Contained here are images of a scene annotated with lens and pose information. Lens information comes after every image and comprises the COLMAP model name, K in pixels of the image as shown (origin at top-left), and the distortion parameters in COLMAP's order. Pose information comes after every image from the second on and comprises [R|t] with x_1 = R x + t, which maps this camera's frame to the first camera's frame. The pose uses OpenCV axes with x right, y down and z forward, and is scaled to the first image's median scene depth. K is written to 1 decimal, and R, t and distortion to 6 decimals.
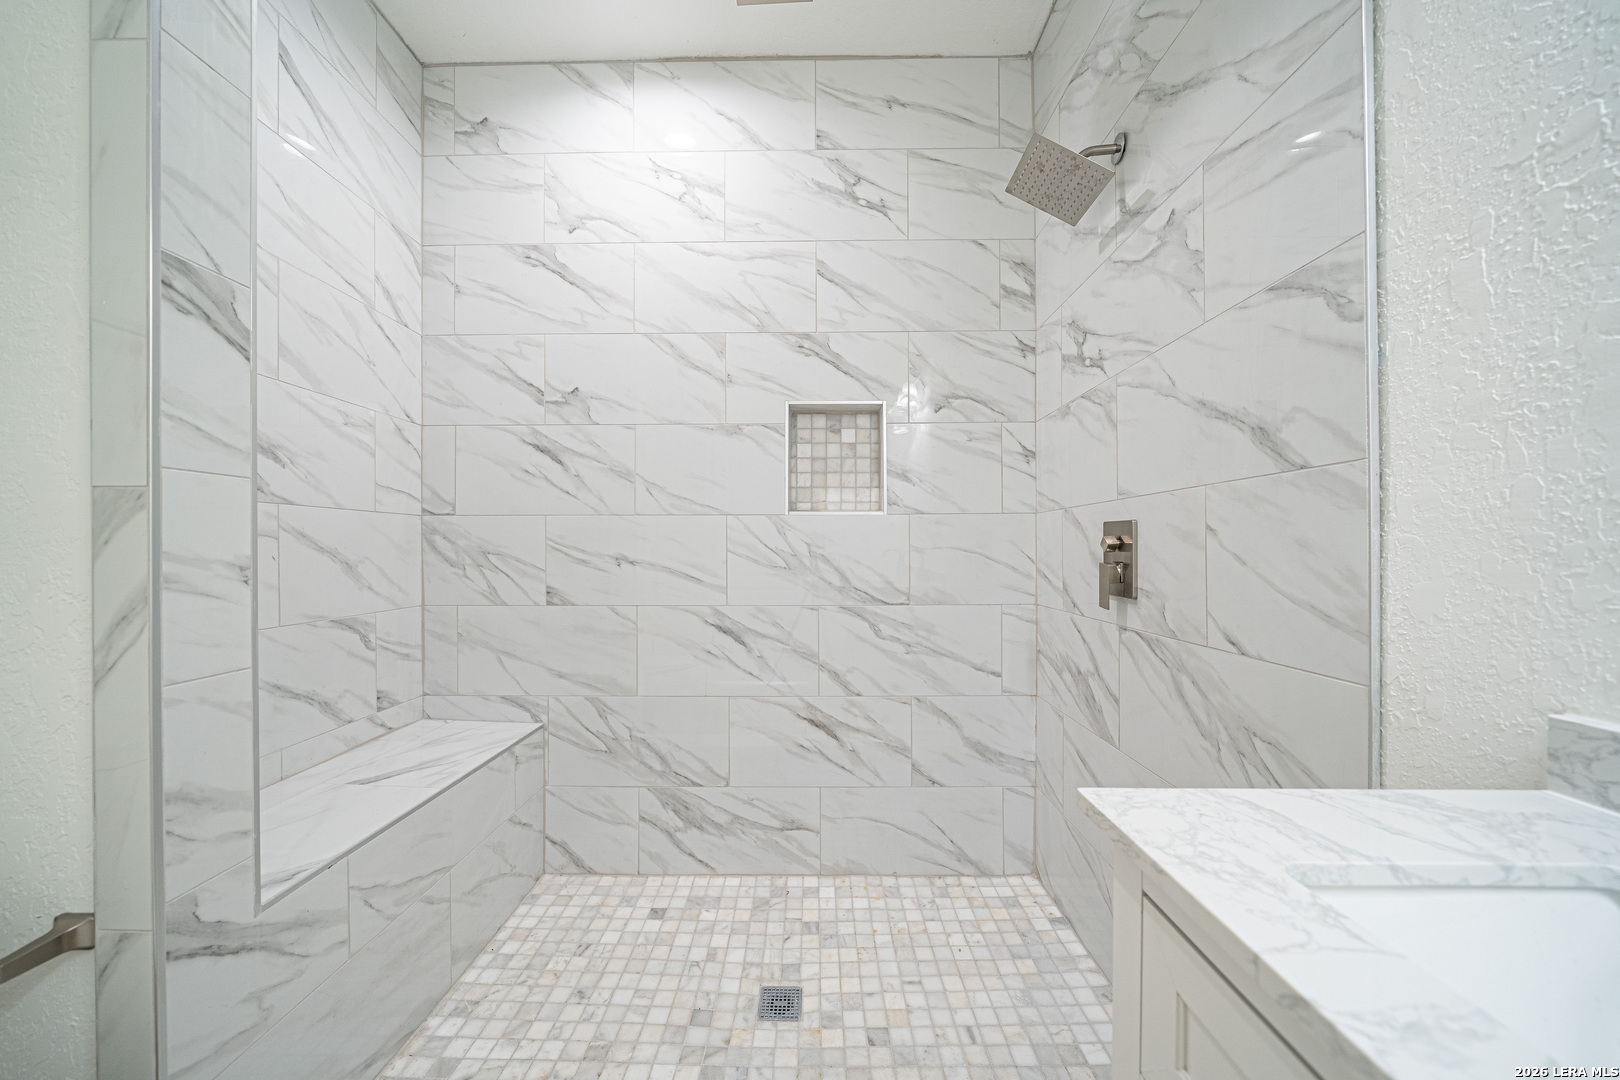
lens RADIAL K [[556.1, 0, 805.4], [0, 556.1, 549.4], [0, 0, 1]] dist [-0.004921, -0.000264]
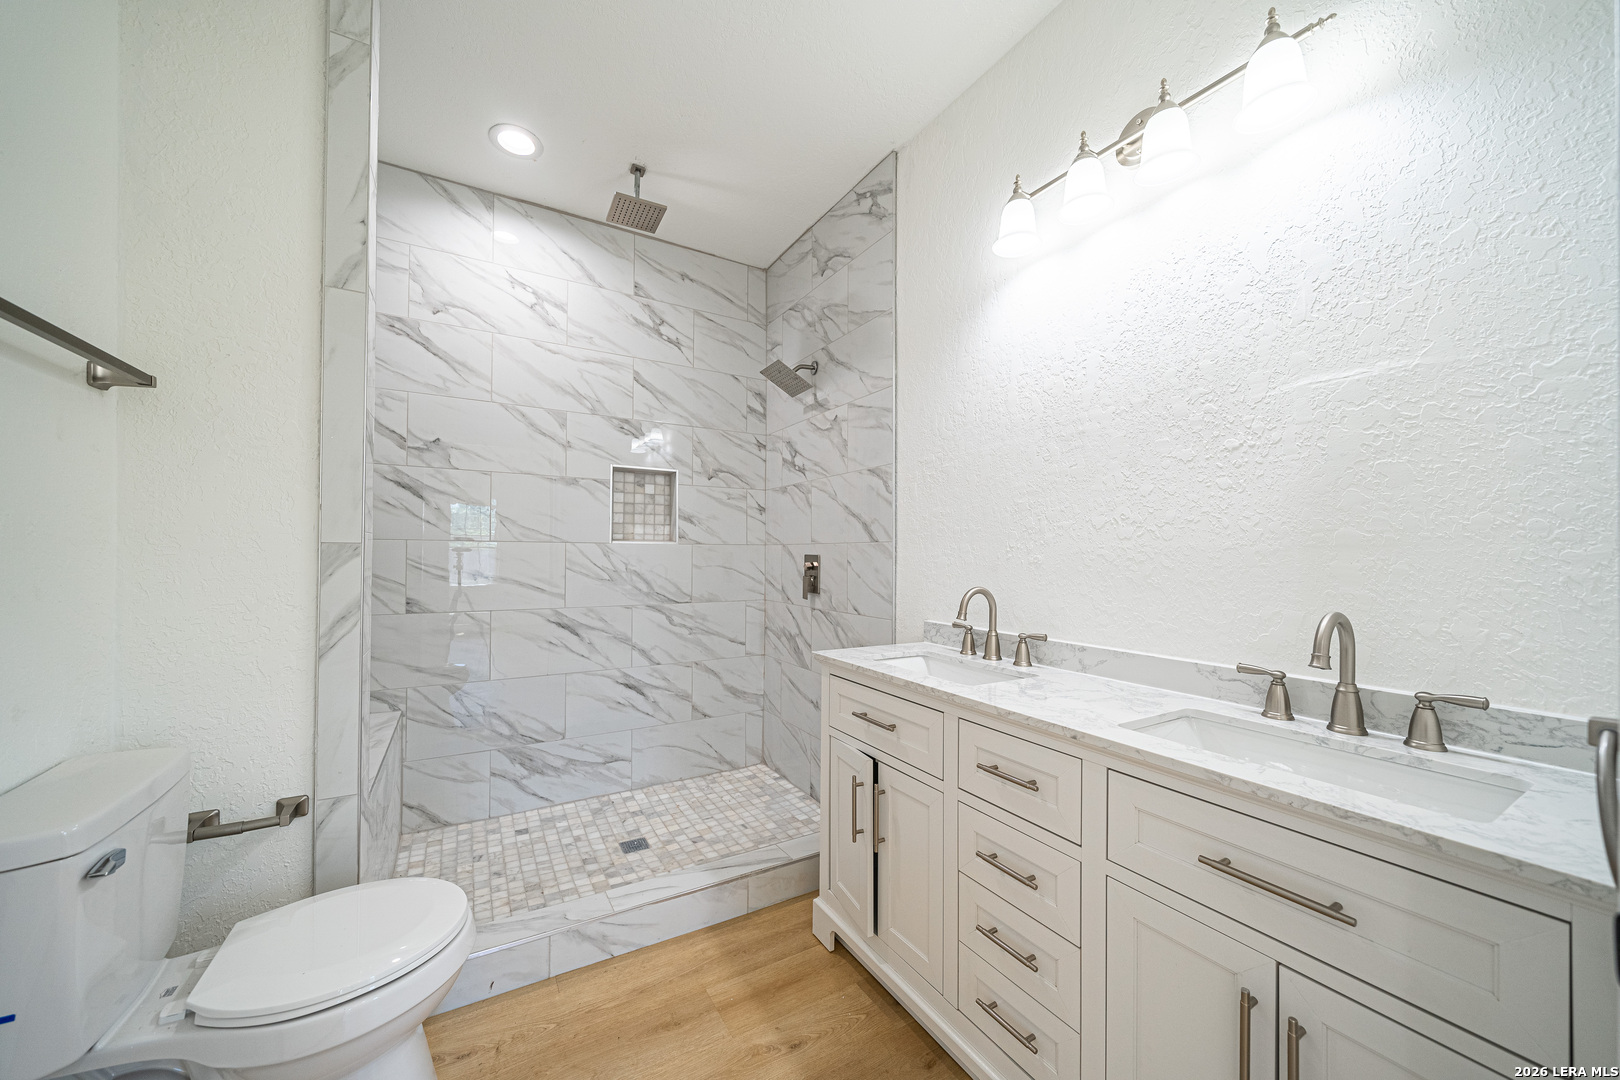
lens RADIAL K [[586.5, 0, 802.5], [0, 586.5, 549.1], [0, 0, 1]] dist [-0.001761, -0.000146]
pose [[0.858185, 0.012253, 0.513194, -0.388549], [-0.008541, 0.999918, -0.009592, -0.036857], [-0.513269, 0.003848, 0.858219, -0.562570]]
